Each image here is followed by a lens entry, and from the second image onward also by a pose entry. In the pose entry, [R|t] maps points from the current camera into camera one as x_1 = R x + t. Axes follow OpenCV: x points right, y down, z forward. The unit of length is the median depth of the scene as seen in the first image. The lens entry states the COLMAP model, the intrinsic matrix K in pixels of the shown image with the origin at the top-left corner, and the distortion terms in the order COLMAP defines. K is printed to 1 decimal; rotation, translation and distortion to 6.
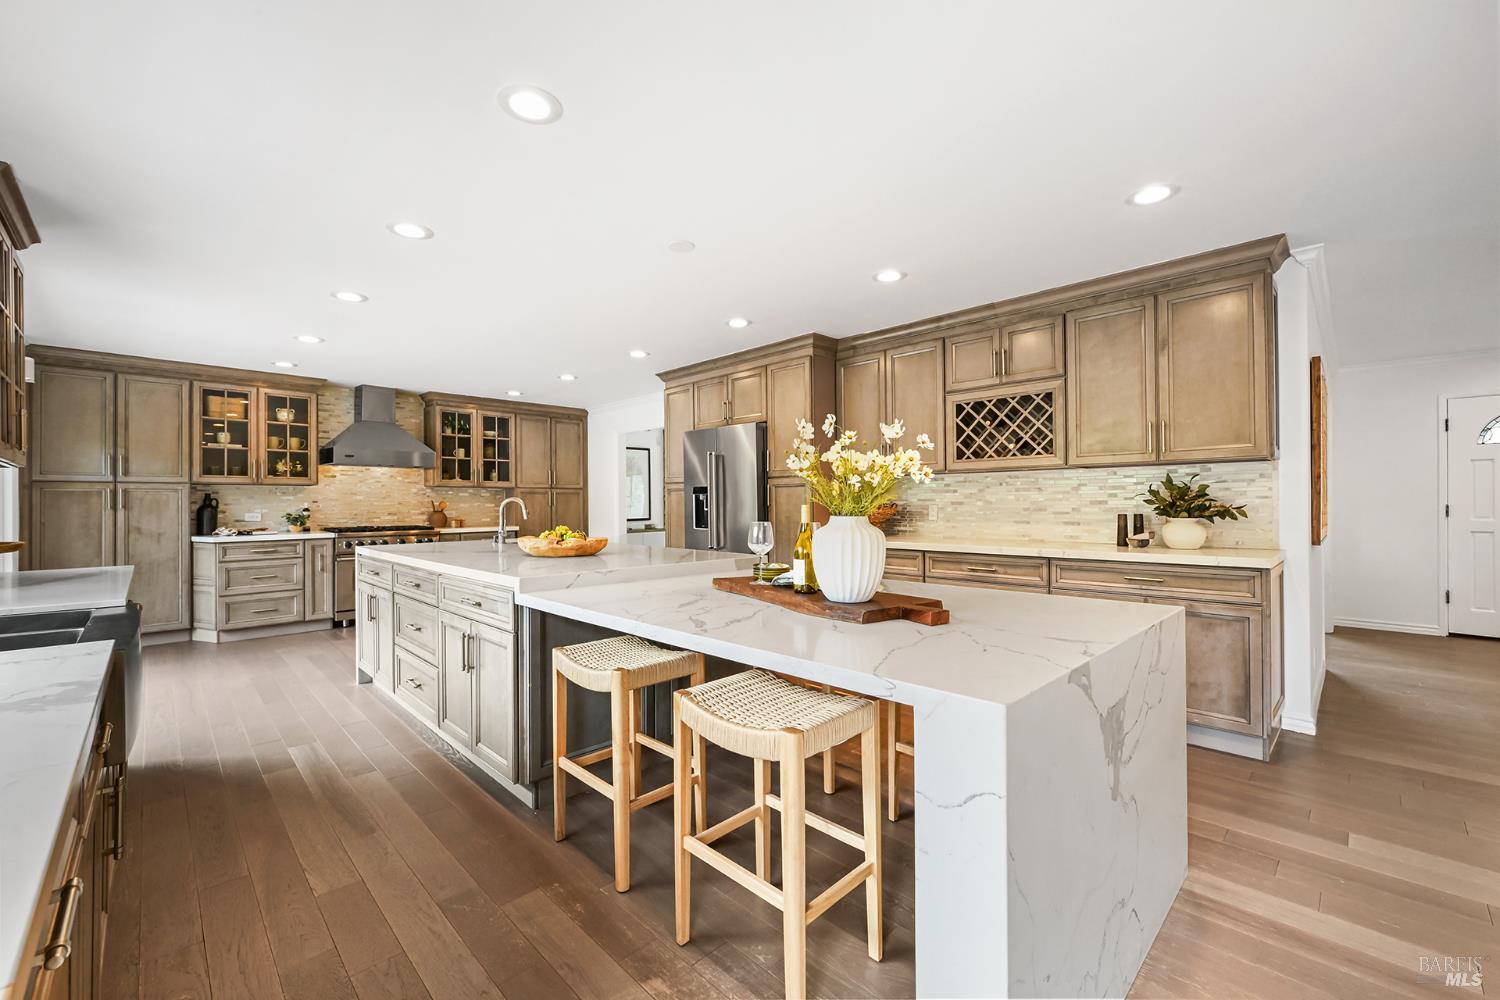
lens RADIAL K [[615.2, 0, 750.0], [0, 615.2, 500.0], [0, 0, 1]] dist [-0.001058, -0.000126]
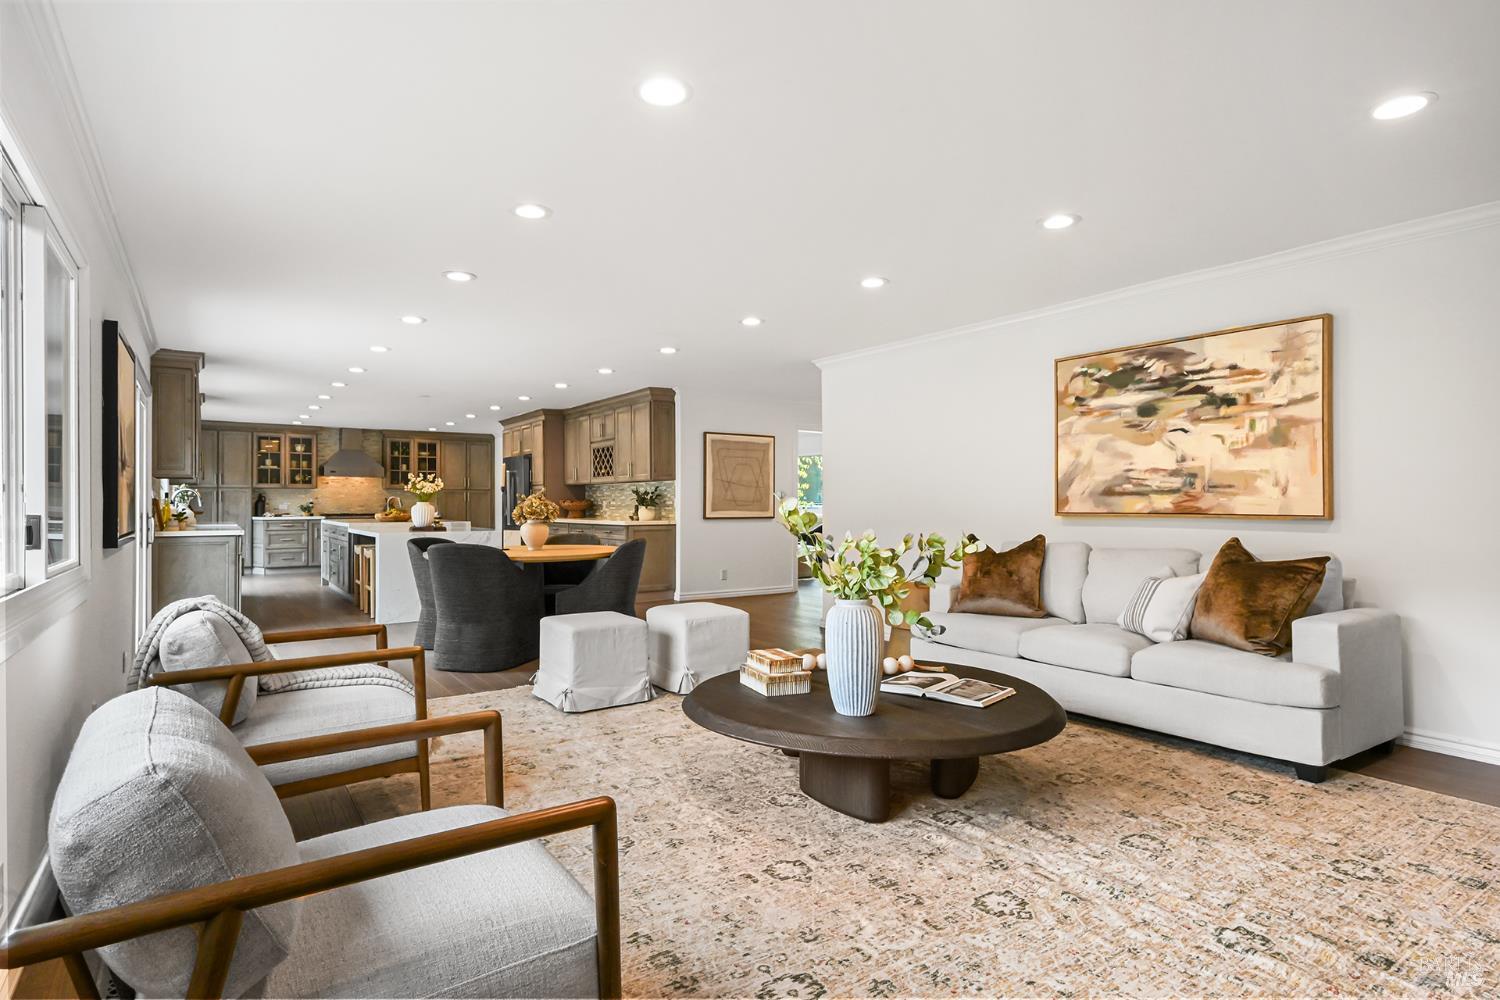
lens RADIAL K [[803.6, 0, 750.0], [0, 803.6, 500.0], [0, 0, 1]] dist [0.000735, 0.000243]
pose [[0.983585, 0.002903, -0.180423, 1.279181], [-0.002642, 0.999995, 0.001686, 0.001209], [0.180427, -0.001182, 0.983588, -1.418397]]
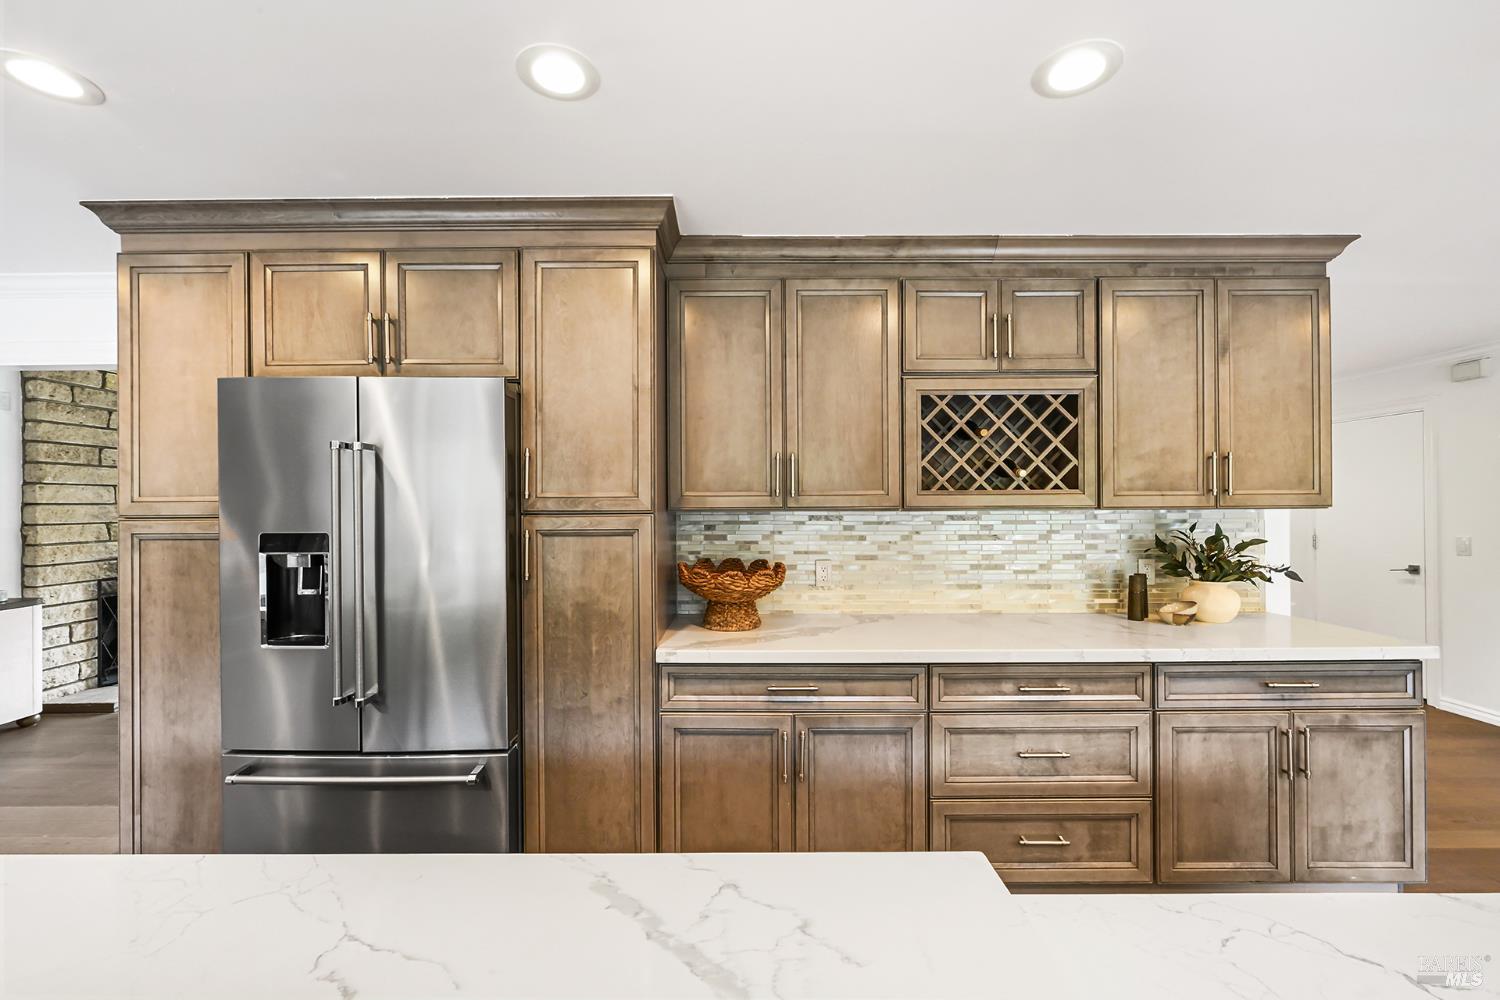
lens RADIAL K [[615.2, 0, 750.0], [0, 615.2, 500.0], [0, 0, 1]] dist [-0.001058, -0.000126]
pose [[0.699613, 0.007210, 0.714485, -0.194801], [-0.003537, 0.999972, -0.006627, -0.051335], [-0.714513, 0.002110, 0.699619, 0.702144]]
